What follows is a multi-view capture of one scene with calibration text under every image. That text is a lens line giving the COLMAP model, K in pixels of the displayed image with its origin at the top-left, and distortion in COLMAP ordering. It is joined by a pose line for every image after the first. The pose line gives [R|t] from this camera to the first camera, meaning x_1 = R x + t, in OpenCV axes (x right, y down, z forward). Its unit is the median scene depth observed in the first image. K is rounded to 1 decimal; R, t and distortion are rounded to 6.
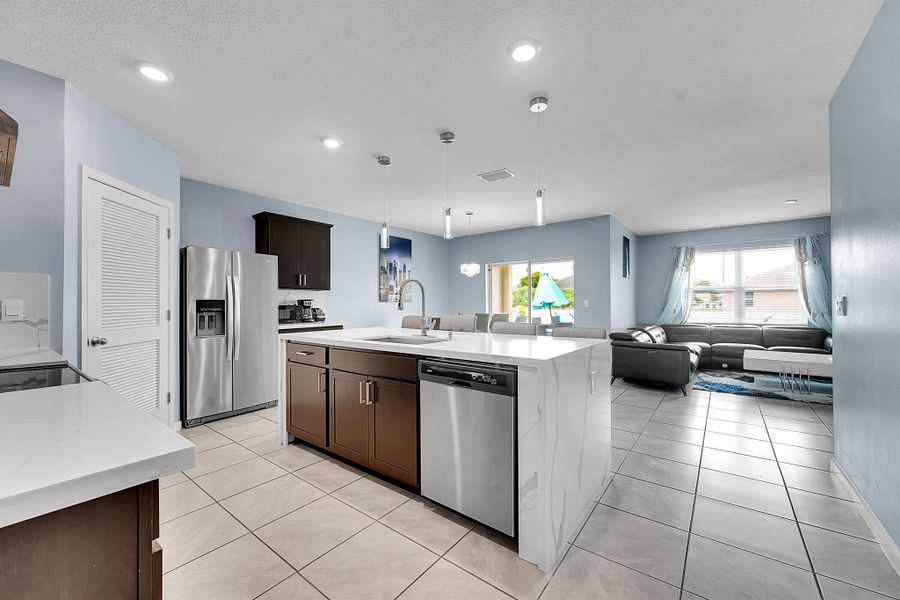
lens RADIAL K [[356.0, 0, 451.9], [0, 356.0, 300.2], [0, 0, 1]] dist [-0.000033, -0.000011]
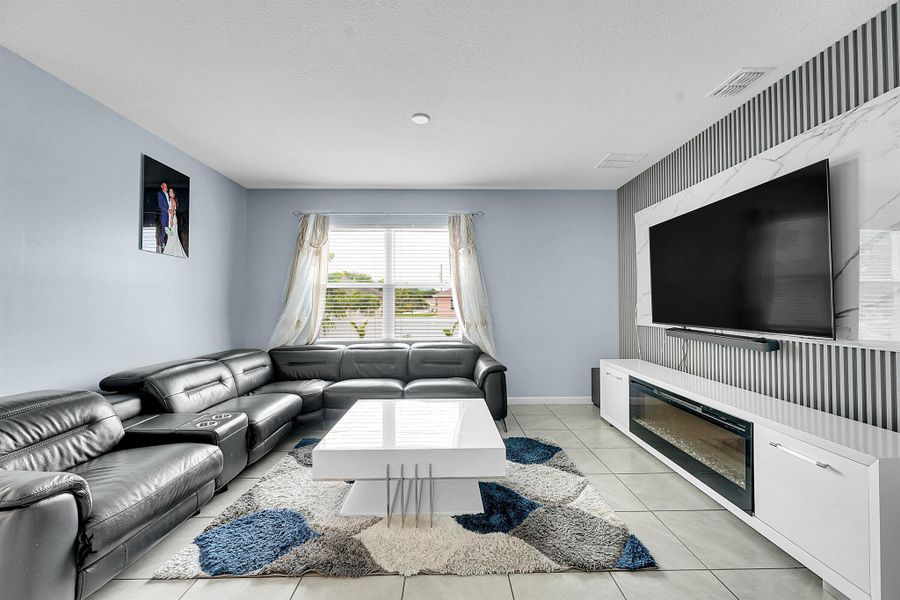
lens RADIAL K [[356.0, 0, 451.2], [0, 356.0, 299.9], [0, 0, 1]] dist [-0.000033, -0.000011]
pose [[0.790967, 0.013712, 0.611705, 0.523268], [-0.004728, 0.999856, -0.016299, 0.001147], [-0.611840, 0.010000, 0.790918, 0.434403]]
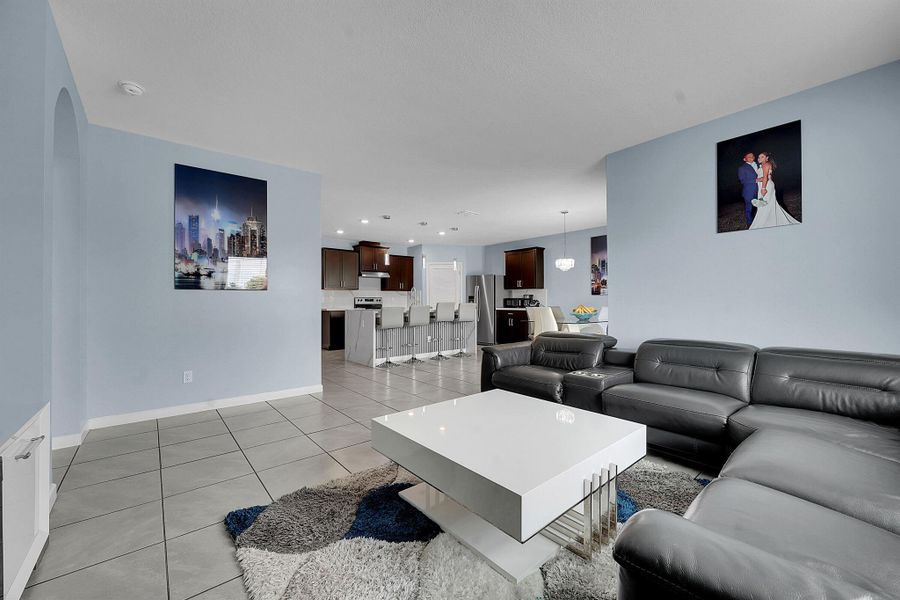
lens RADIAL K [[356.0, 0, 449.1], [0, 356.0, 301.1], [0, 0, 1]] dist [-0.000033, -0.000011]
pose [[-0.217123, 0.001233, -0.976144, 1.020641], [0.005628, 0.999984, 0.000011, 0.021129], [0.976128, -0.005492, -0.217126, 0.769906]]
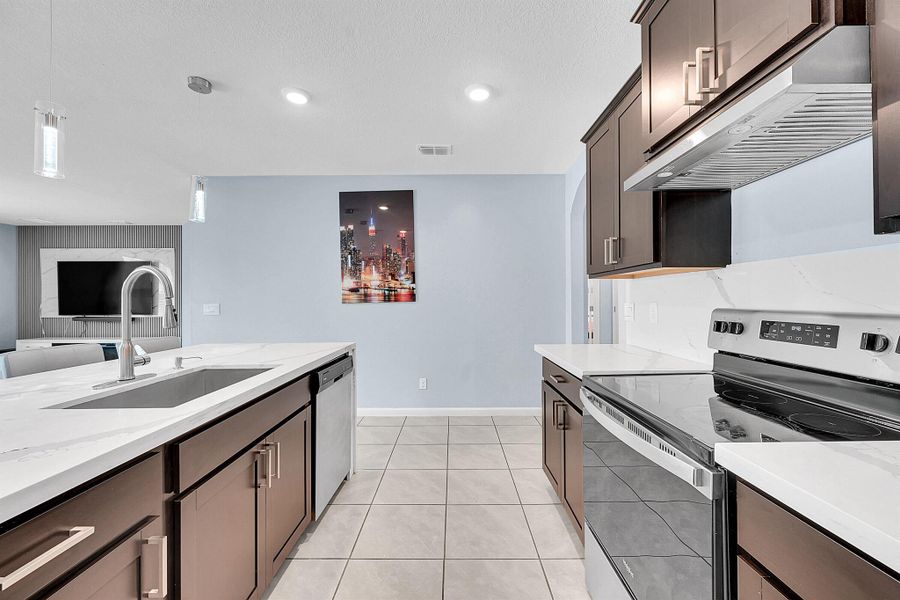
lens RADIAL K [[356.0, 0, 449.3], [0, 356.0, 293.8], [0, 0, 1]] dist [-0.000033, -0.000011]
pose [[-0.598463, 0.013788, 0.801032, -0.312459], [0.004890, 0.999896, -0.013558, -0.014113], [-0.801135, -0.004197, -0.598469, 0.404683]]
